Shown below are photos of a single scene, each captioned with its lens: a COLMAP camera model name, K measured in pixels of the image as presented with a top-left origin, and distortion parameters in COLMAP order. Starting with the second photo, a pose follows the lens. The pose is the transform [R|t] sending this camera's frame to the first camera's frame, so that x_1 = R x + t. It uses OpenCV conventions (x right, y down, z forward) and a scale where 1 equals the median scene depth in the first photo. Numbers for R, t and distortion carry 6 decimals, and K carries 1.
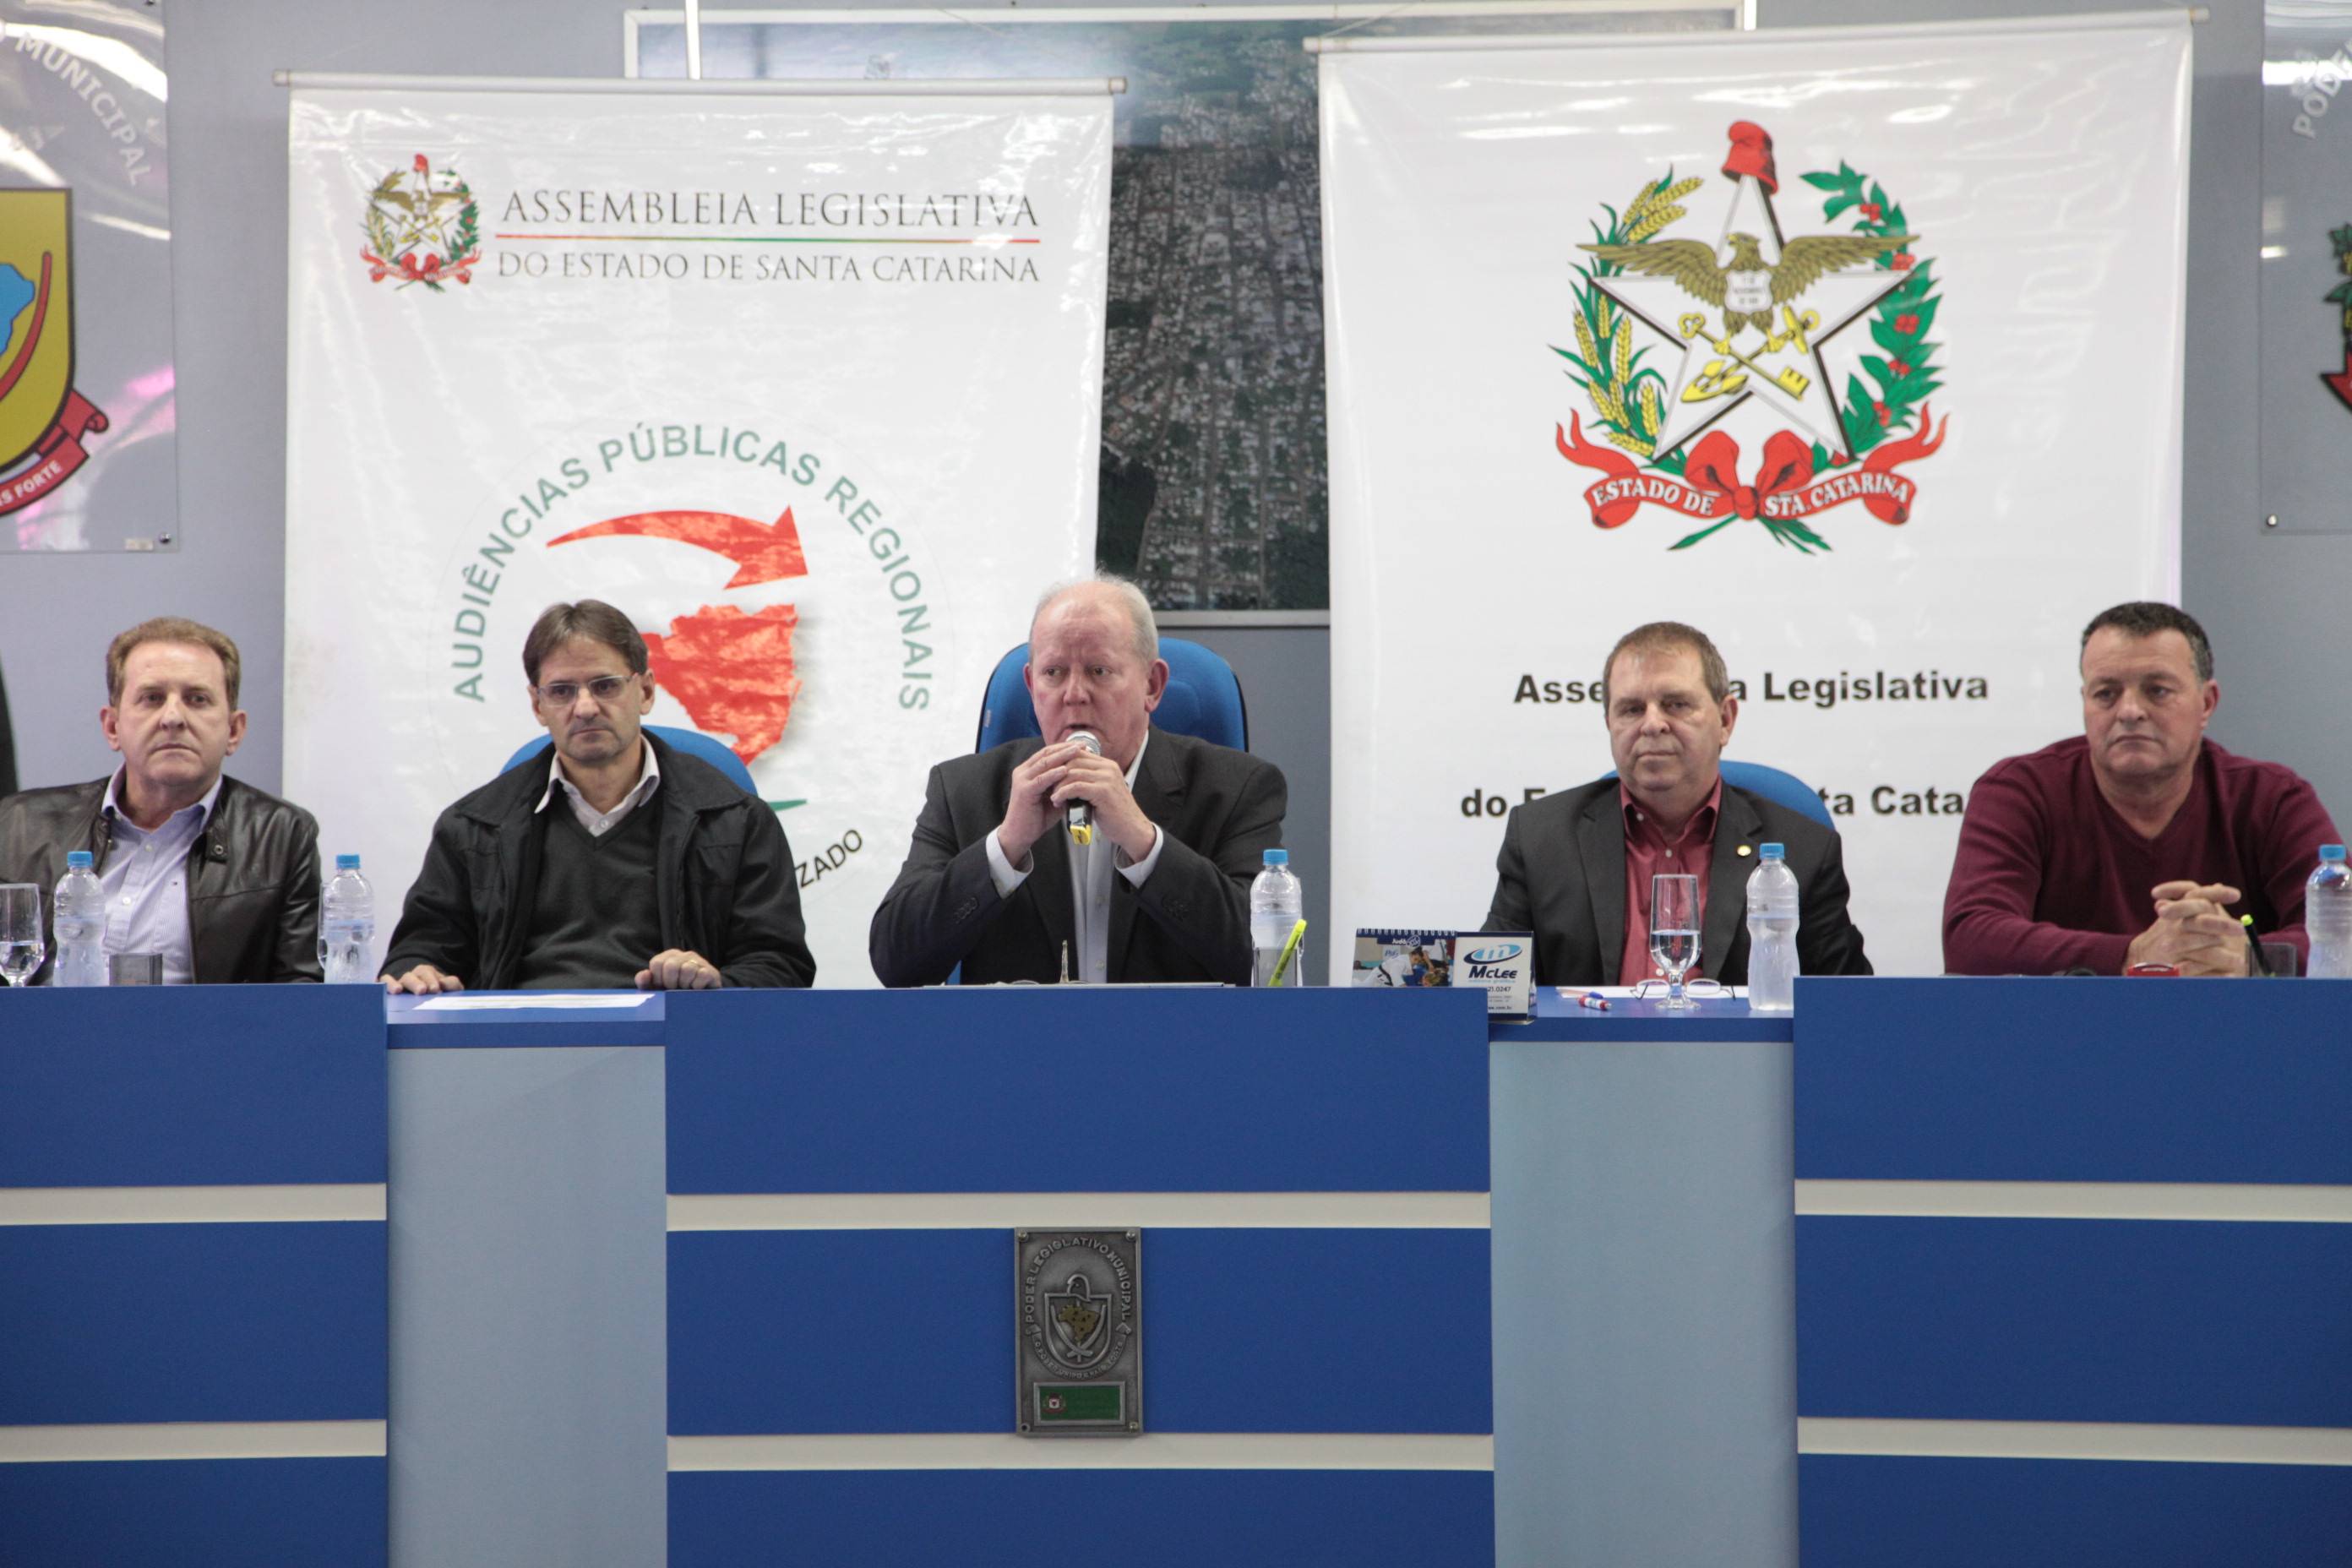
lens RADIAL K [[5768.5, 0, 1173.6], [0, 5768.5, 788.5], [0, 0, 1]] dist [0.493182, 0.000000]
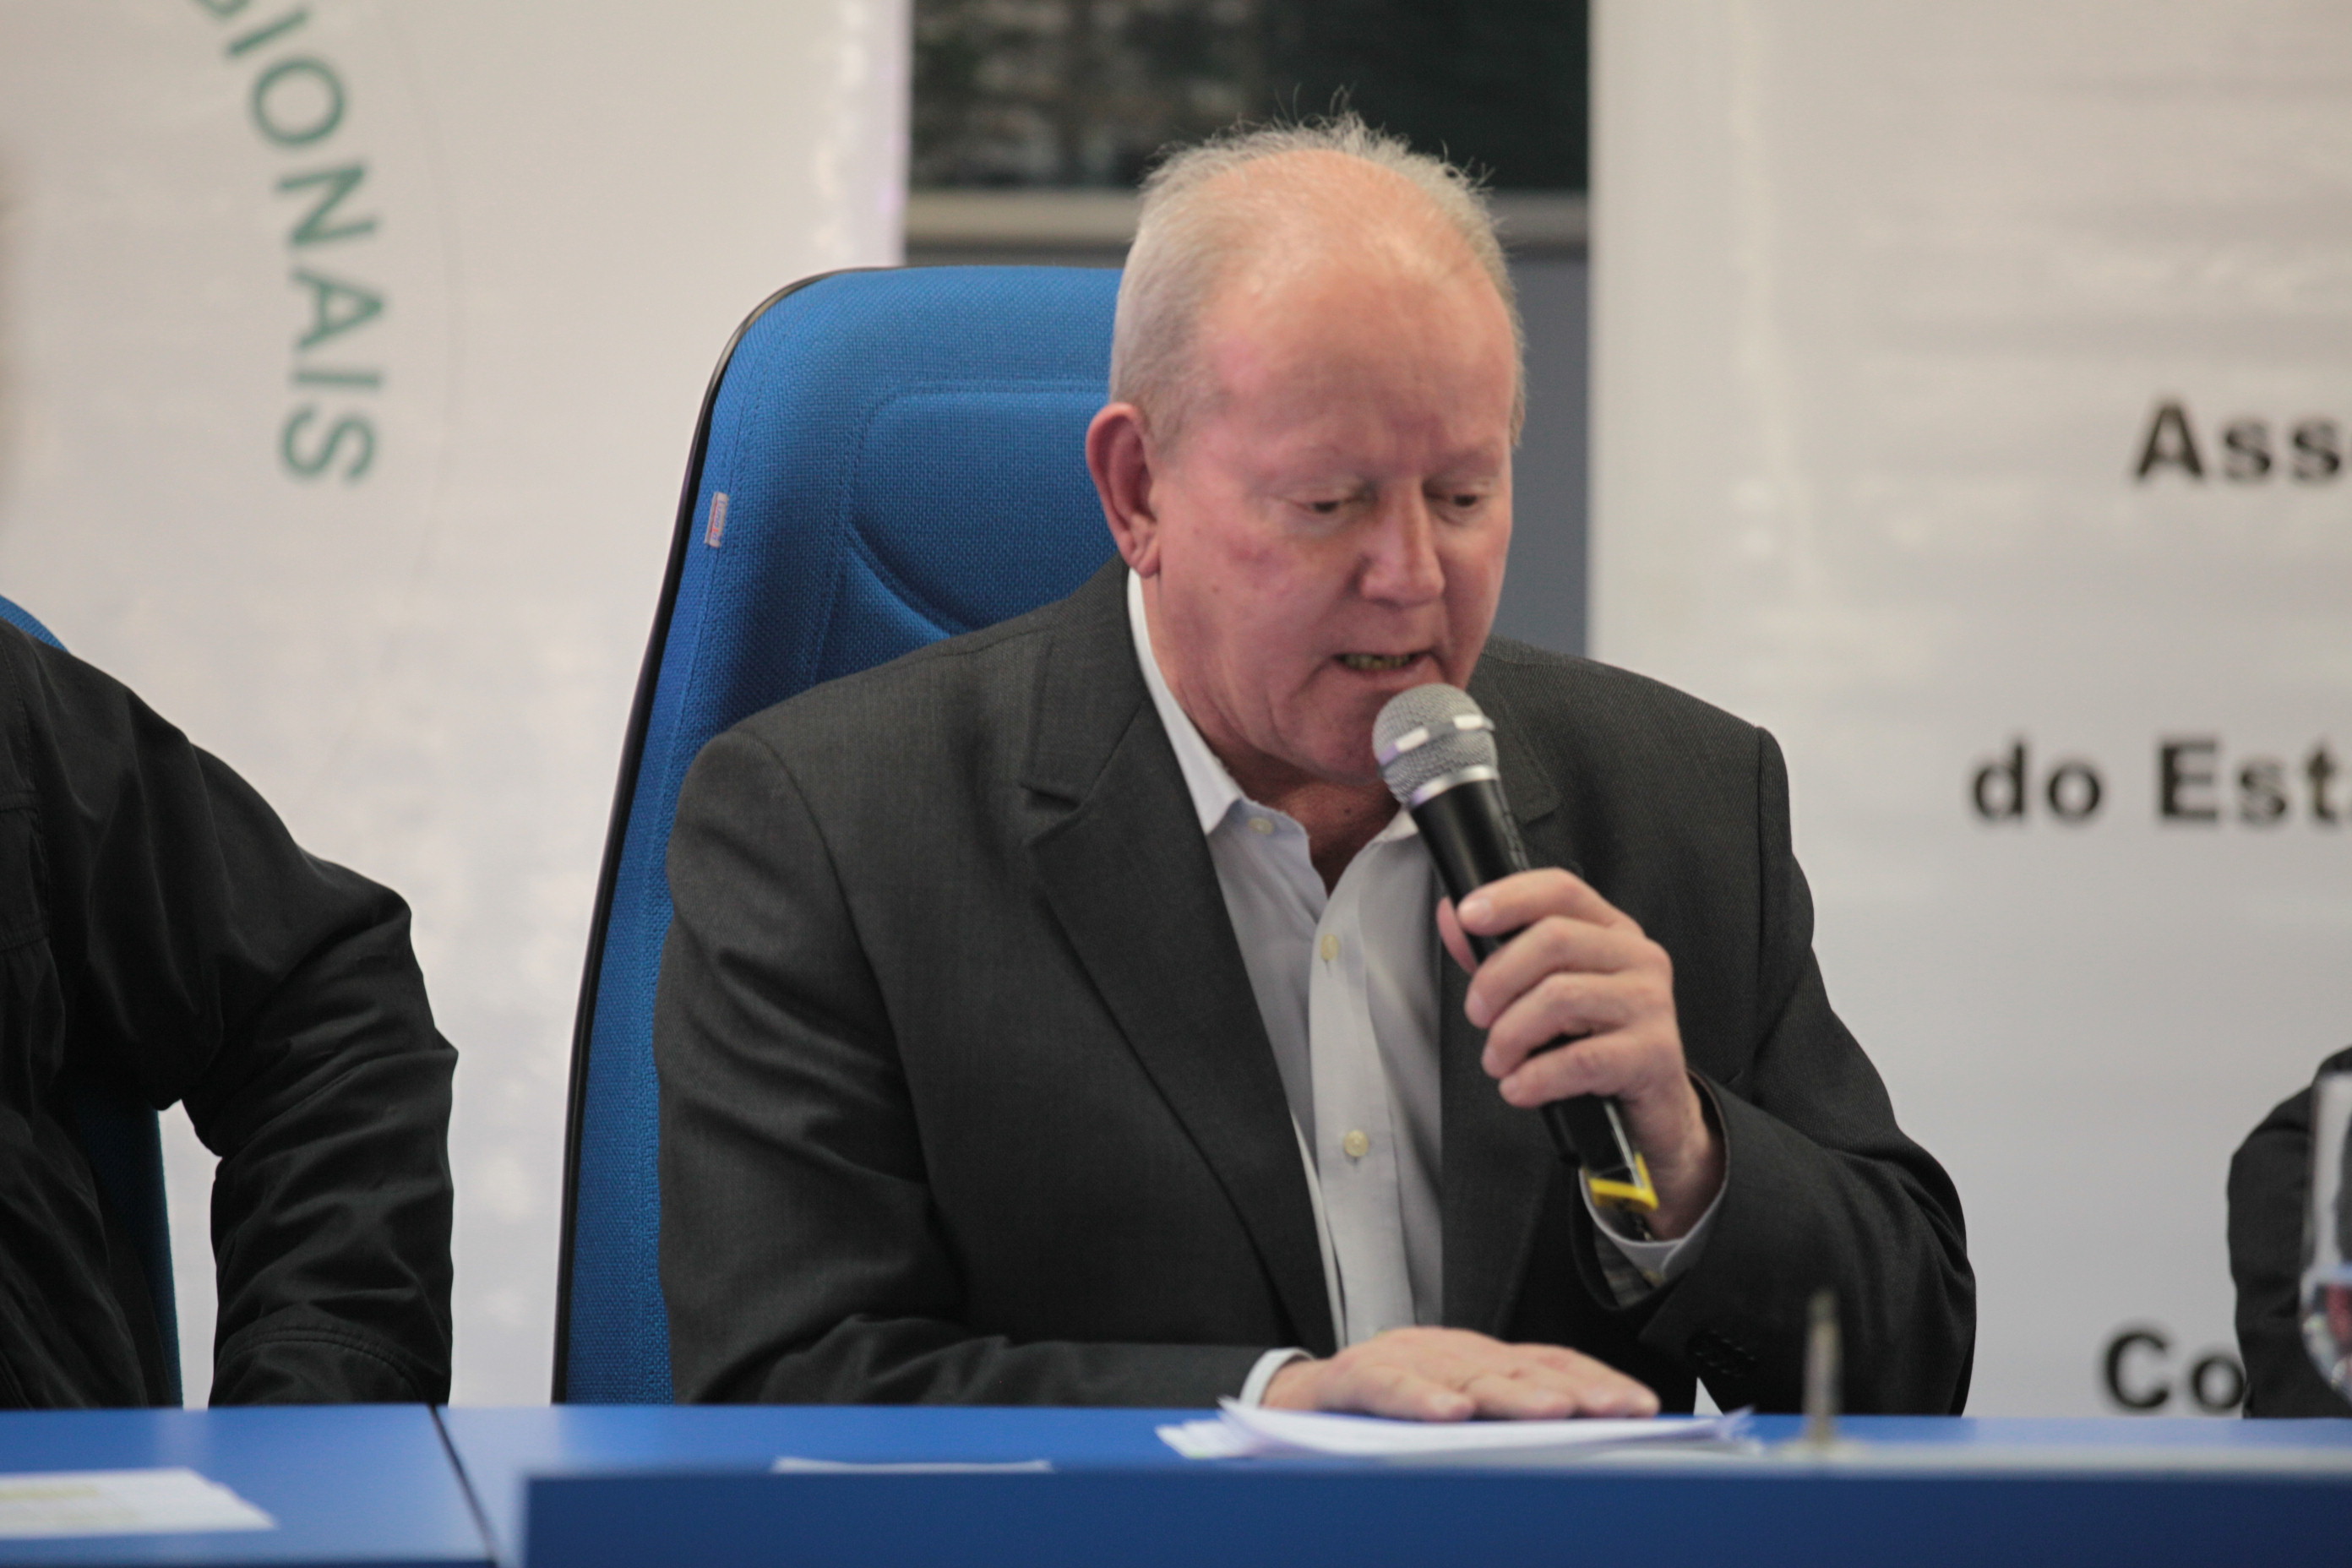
lens RADIAL K [[13421.6, 0, 1178.0], [0, 13421.6, 794.1], [0, 0, 1]] dist [1.314103, 0.000000]
pose [[0.996691, 0.010640, 0.080586, -0.058953], [-0.011736, 0.999845, 0.013145, -0.006483], [-0.080433, -0.014047, 0.996661, 0.226118]]
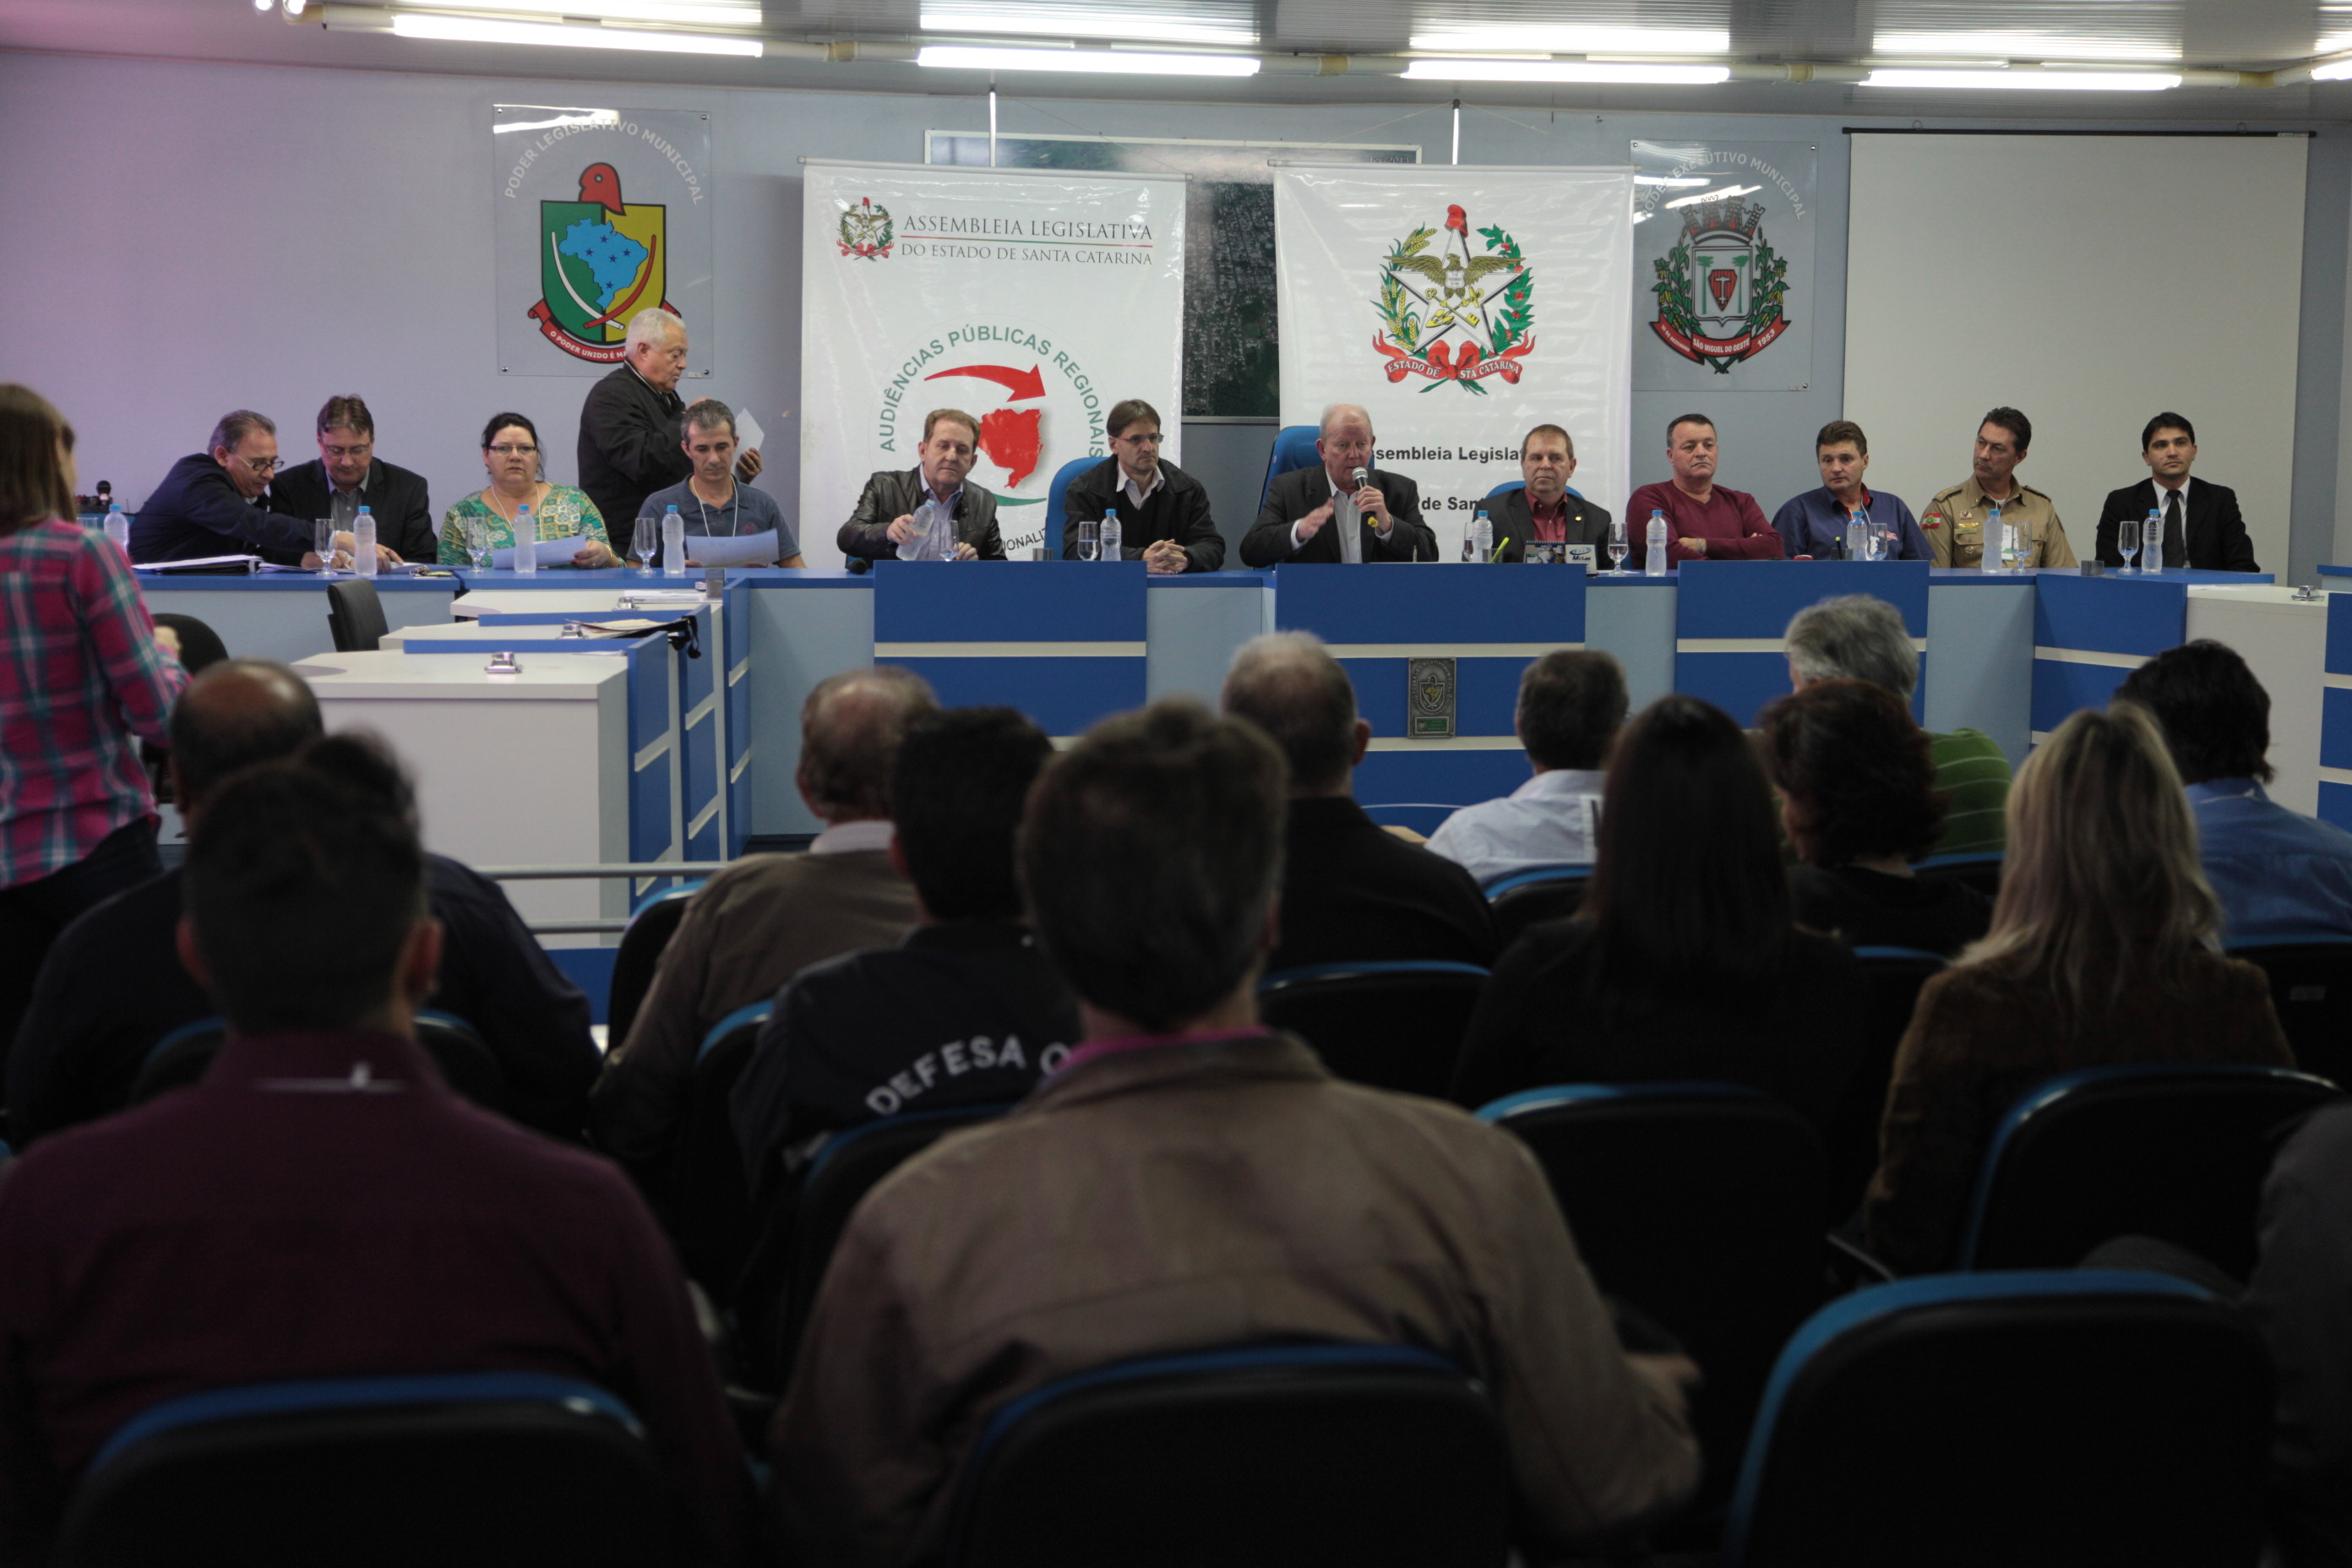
lens RADIAL K [[3917.1, 0, 1179.1], [0, 3917.1, 776.0], [0, 0, 1]] dist [0.237975, 0.000000]
pose [[0.953353, -0.009132, 0.301719, -0.473237], [-0.008204, 0.998389, 0.056141, 0.023519], [-0.301746, -0.055997, 0.951742, -0.451815]]
